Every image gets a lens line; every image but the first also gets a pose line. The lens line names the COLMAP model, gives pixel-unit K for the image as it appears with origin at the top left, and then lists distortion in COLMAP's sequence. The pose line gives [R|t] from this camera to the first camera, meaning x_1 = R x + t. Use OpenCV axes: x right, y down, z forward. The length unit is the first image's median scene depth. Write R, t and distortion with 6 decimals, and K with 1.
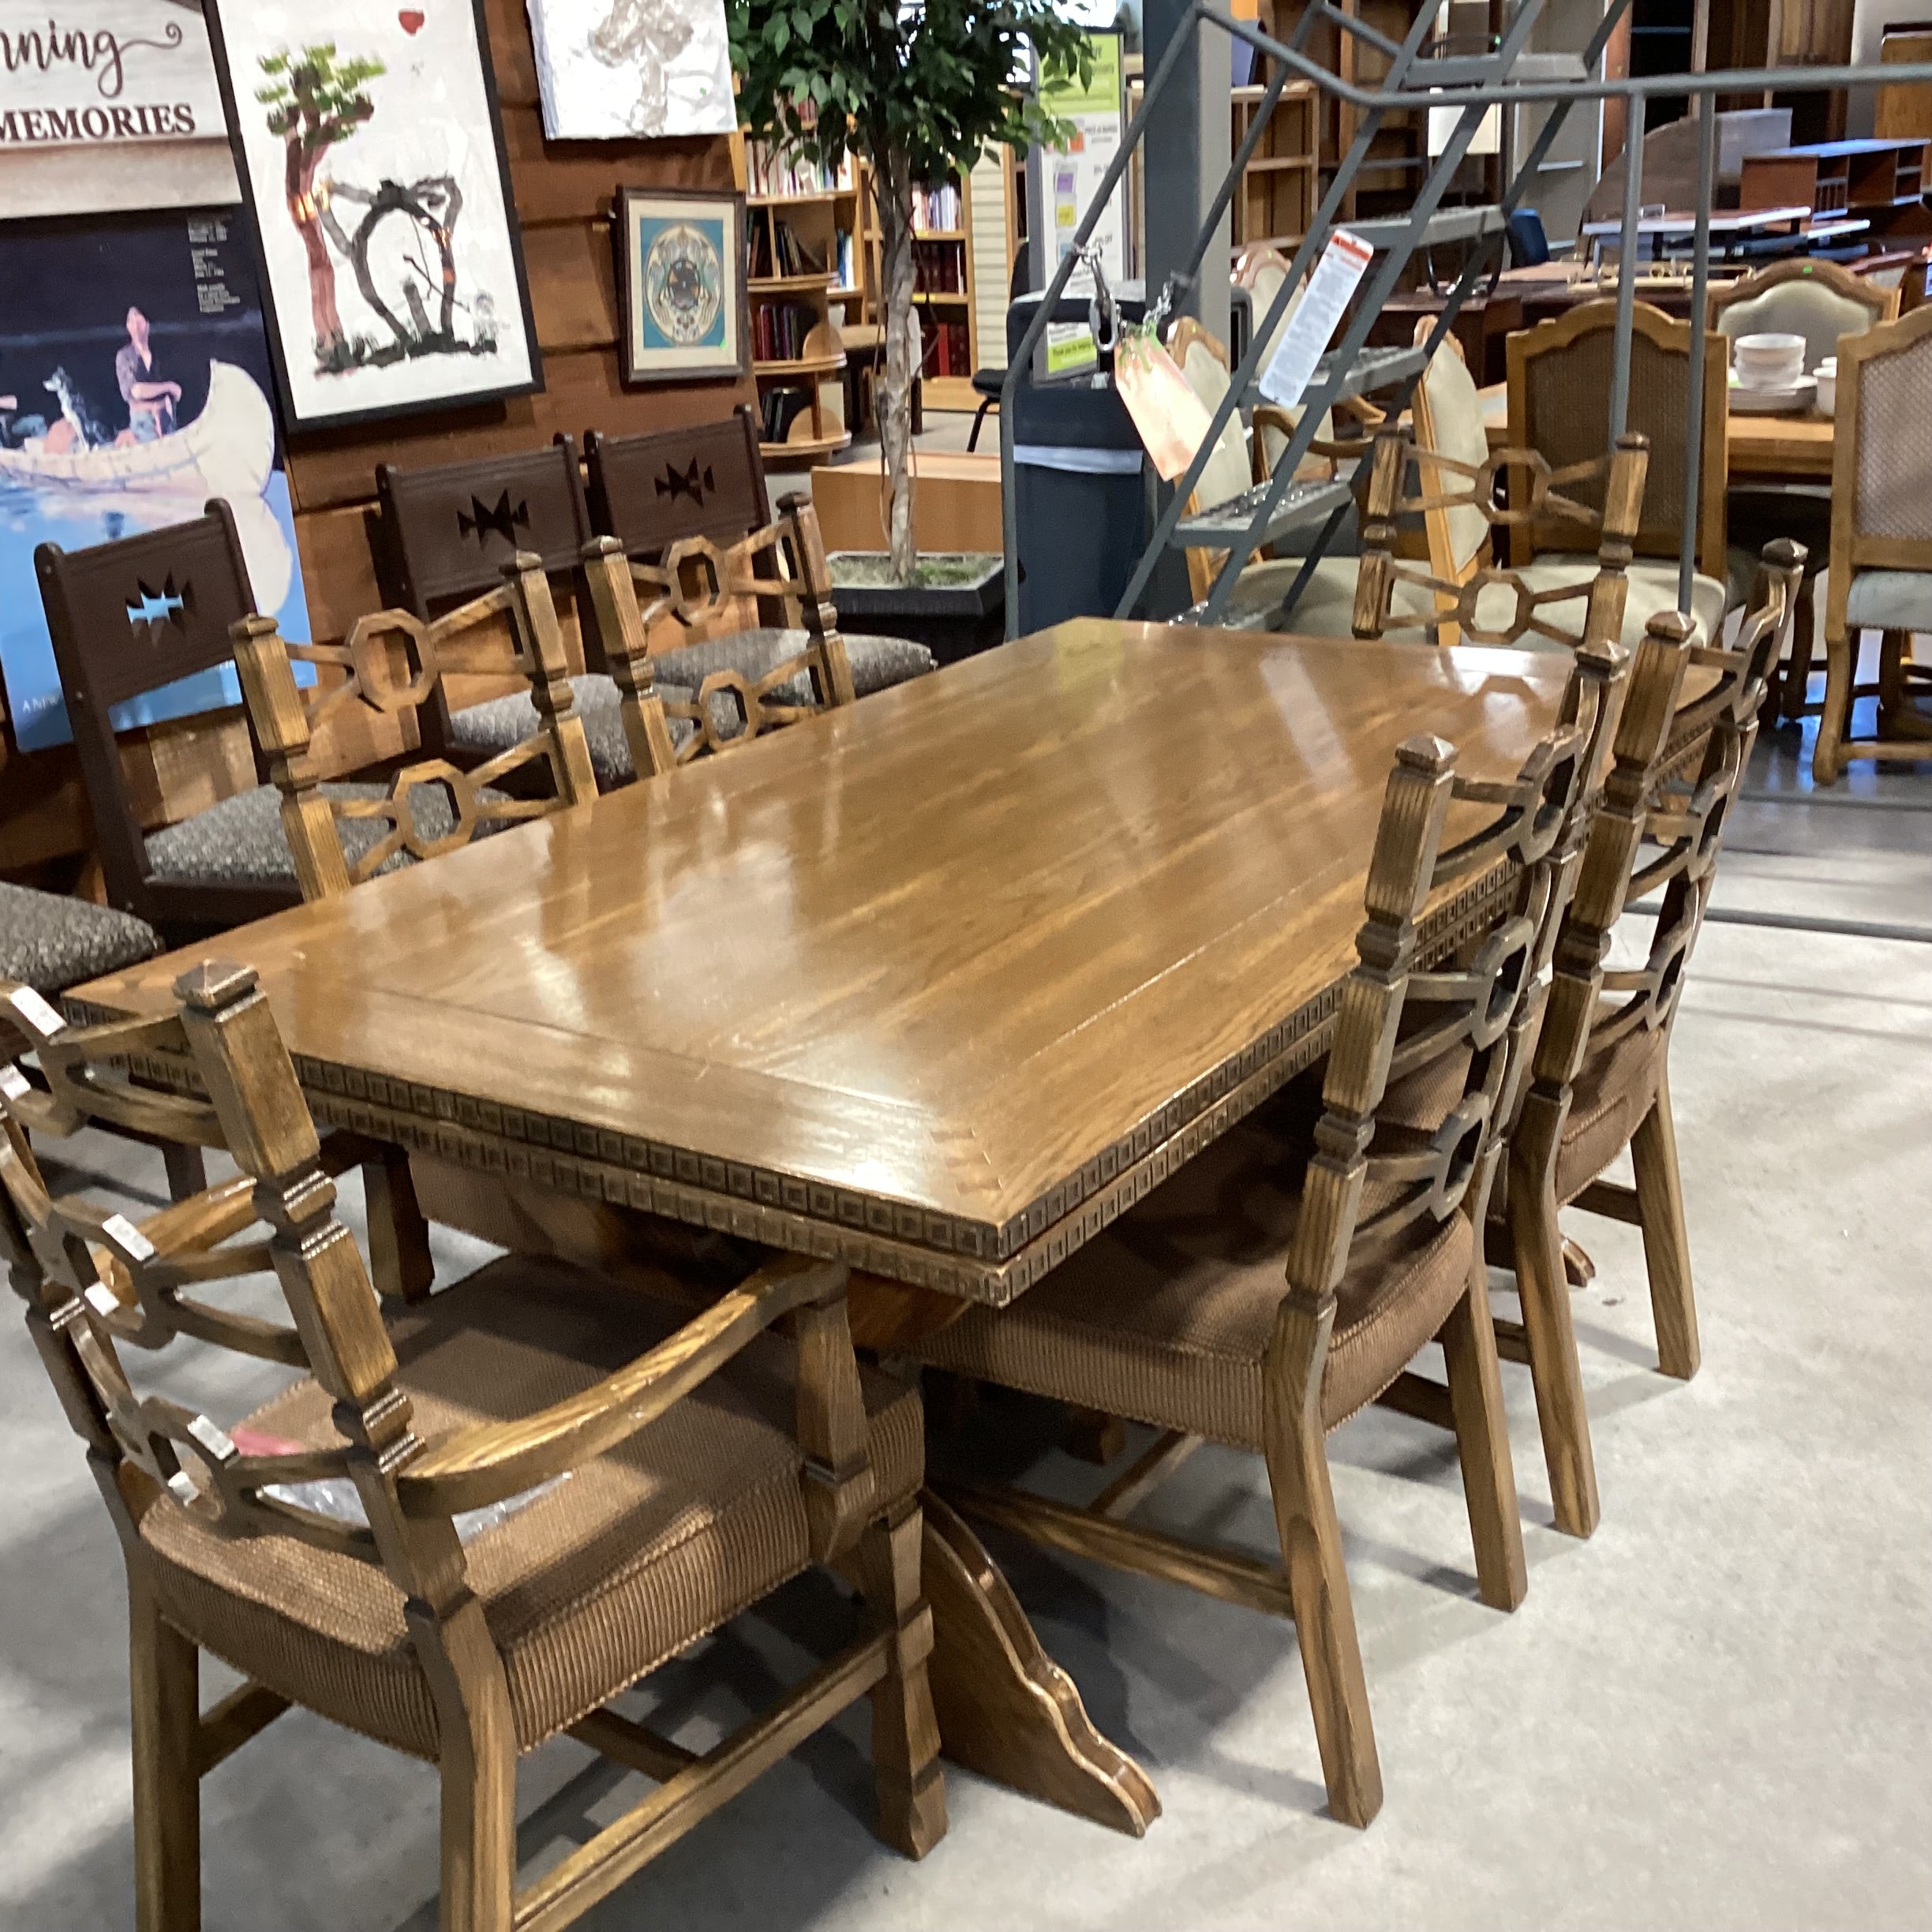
lens RADIAL K [[2356.5, 0, 966.0], [0, 2356.5, 966.0], [0, 0, 1]] dist [0.027004, -0.076100]
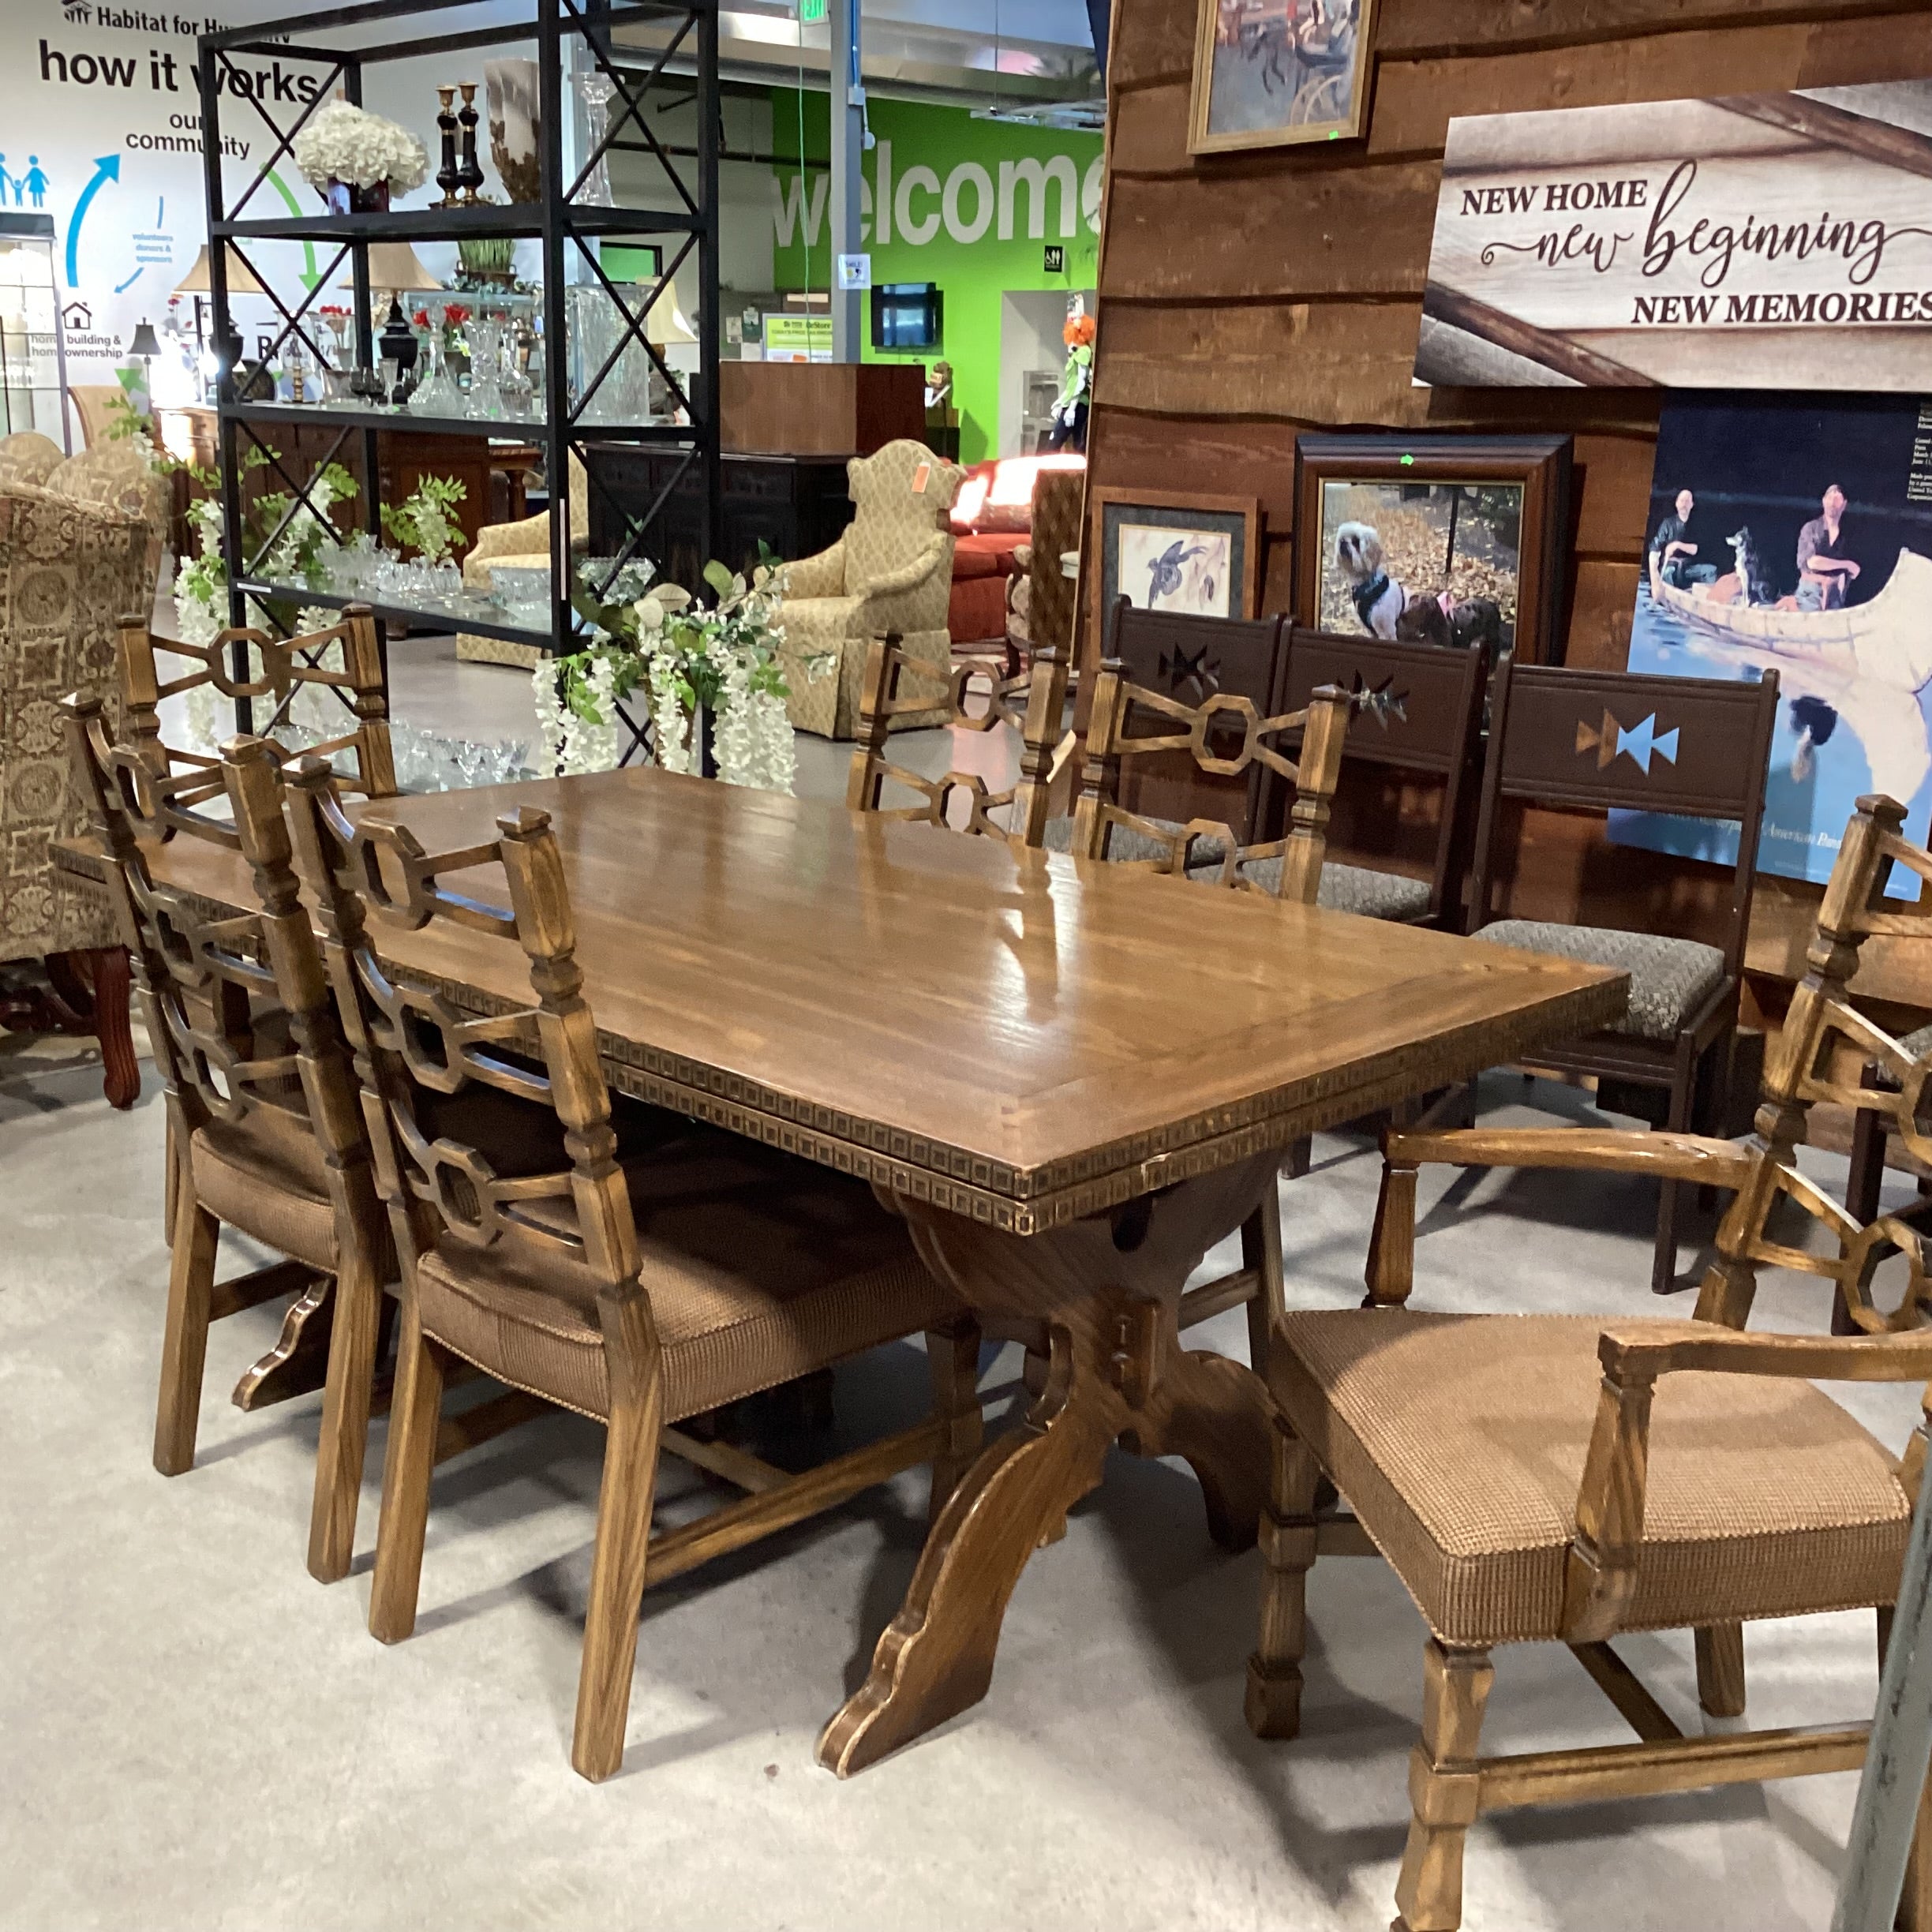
lens RADIAL K [[2330.3, 0, 966.0], [0, 2330.3, 966.0], [0, 0, 1]] dist [0.156304, -0.346831]
pose [[-0.201761, 0.284095, -0.937328, 0.744431], [-0.335564, 0.879038, 0.338658, -0.313354], [0.920157, 0.382861, -0.082023, 0.807422]]
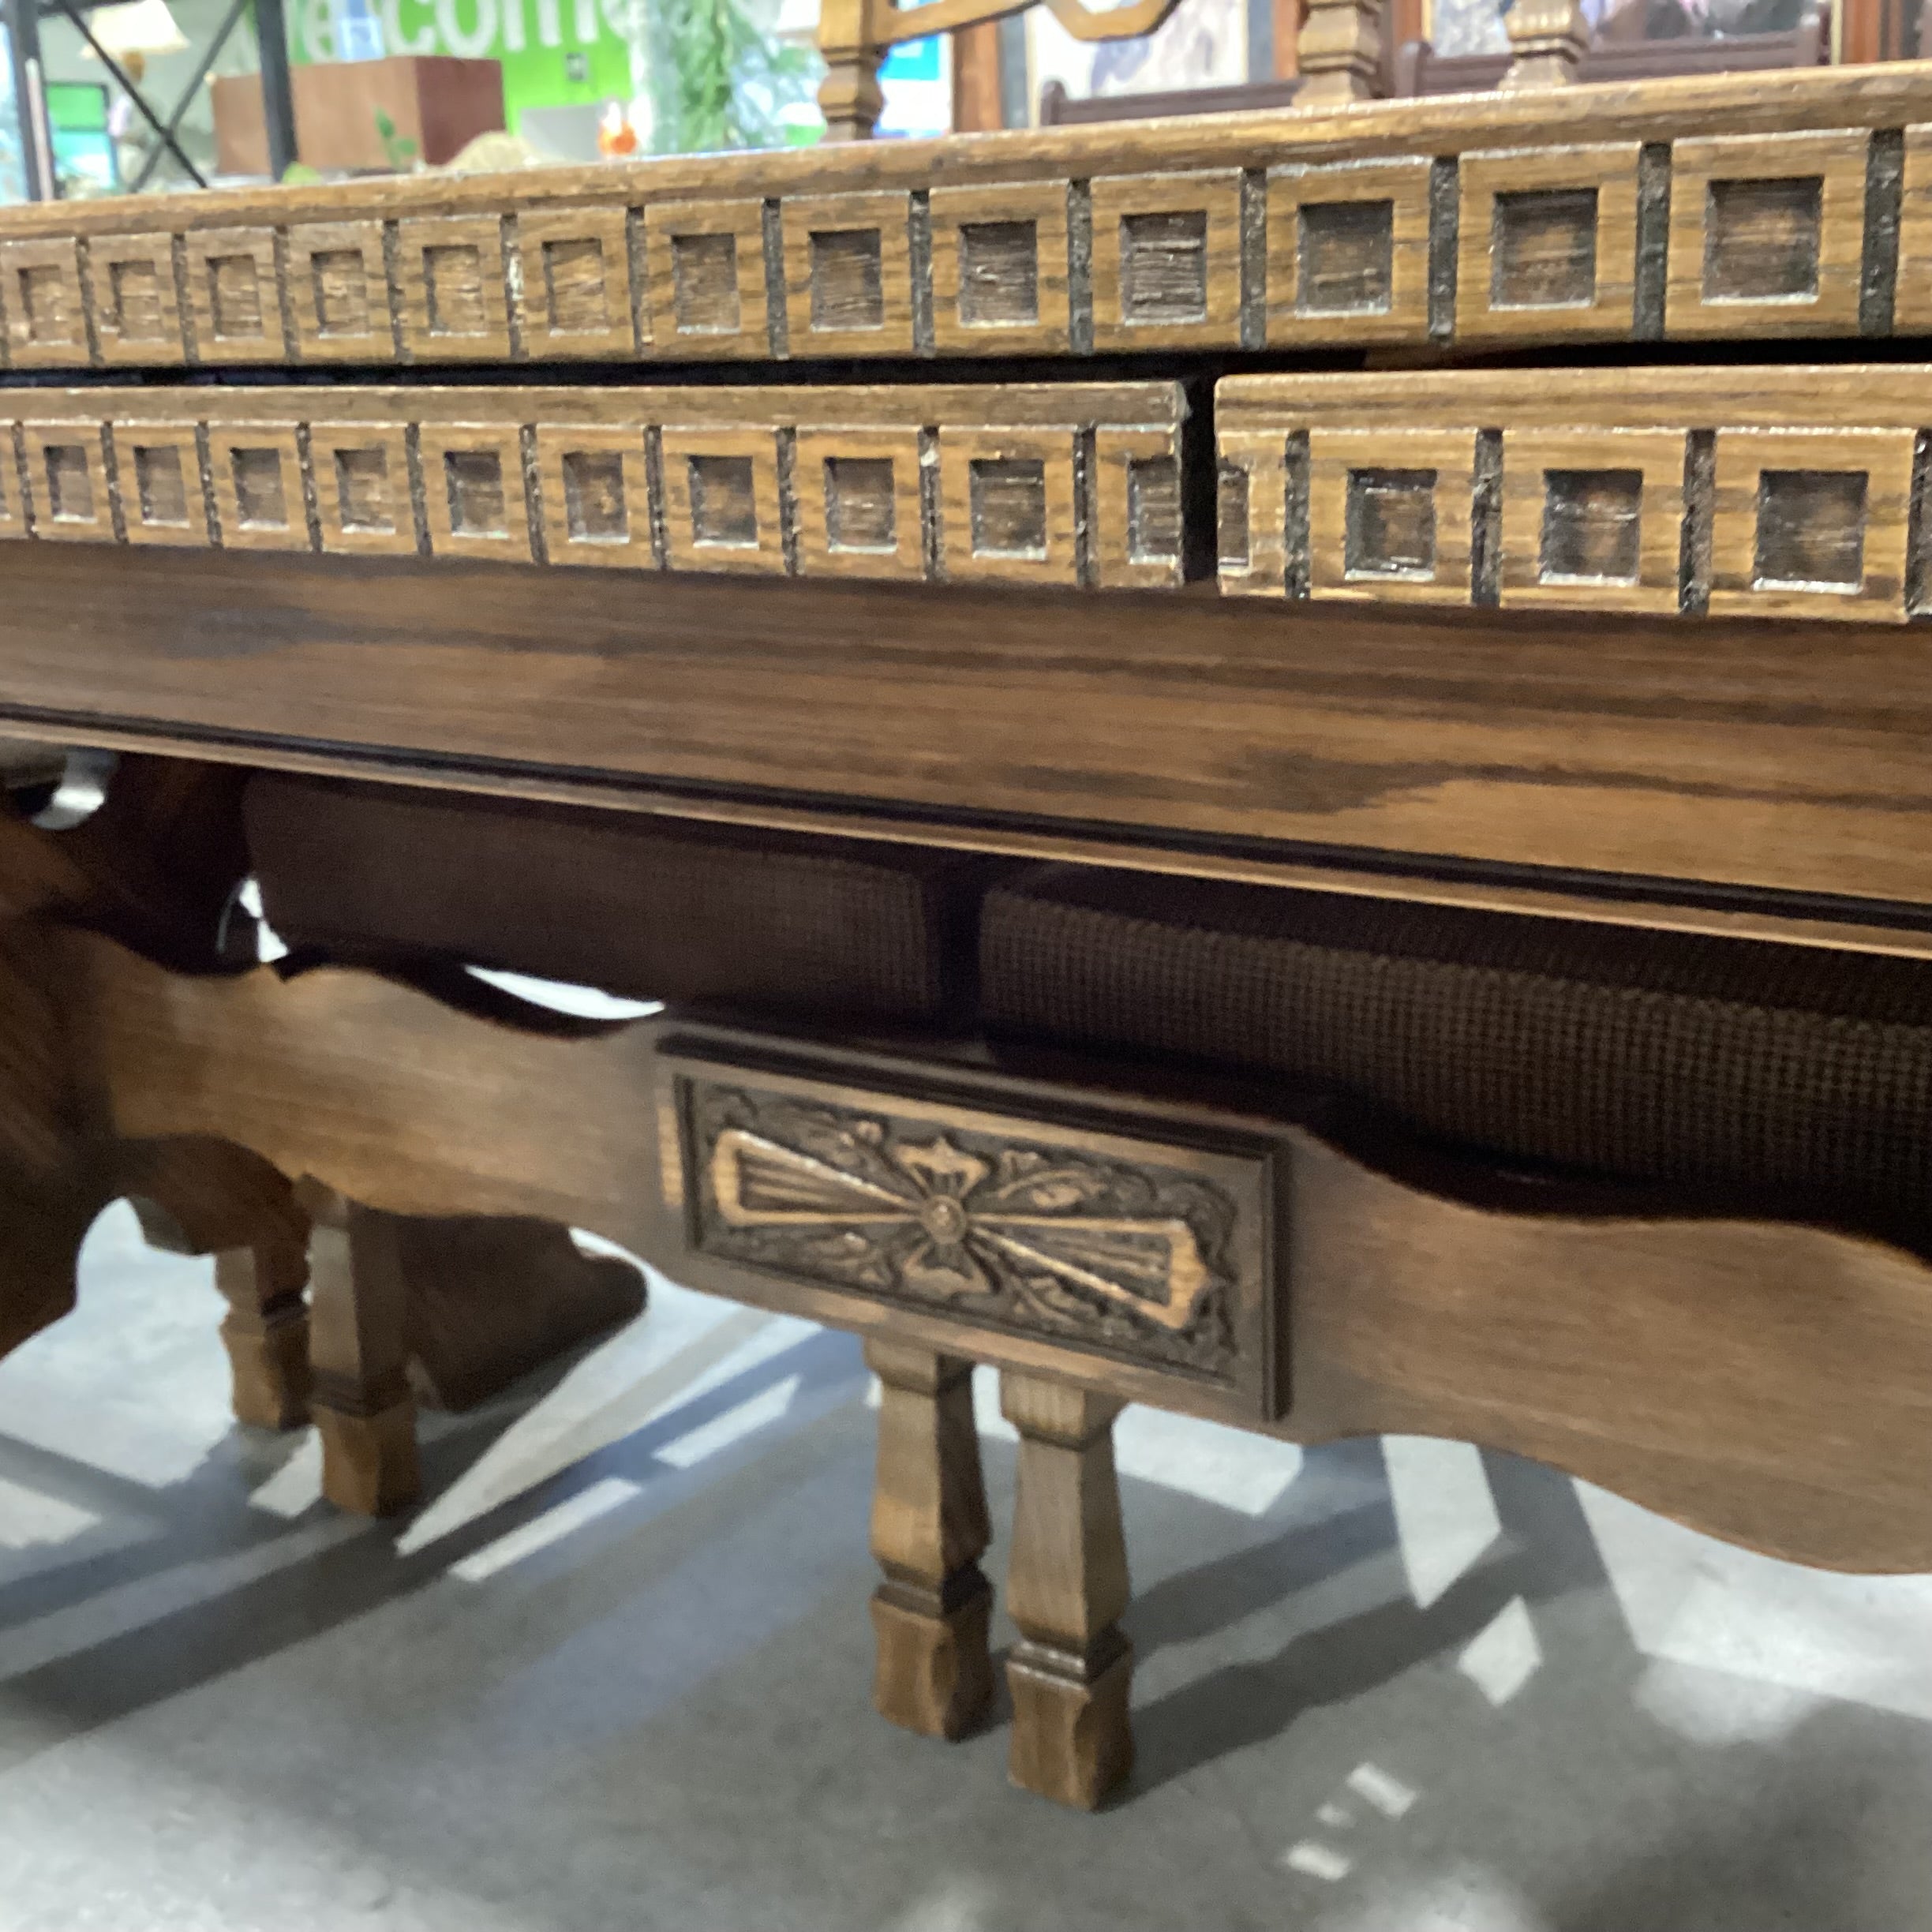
lens RADIAL K [[2330.3, 0, 966.0], [0, 2330.3, 966.0], [0, 0, 1]] dist [0.156304, -0.346831]
pose [[0.008466, 0.328727, -0.944387, 0.269229], [-0.299332, 0.901948, 0.311271, -0.052983], [0.954112, 0.280050, 0.106034, 0.672925]]
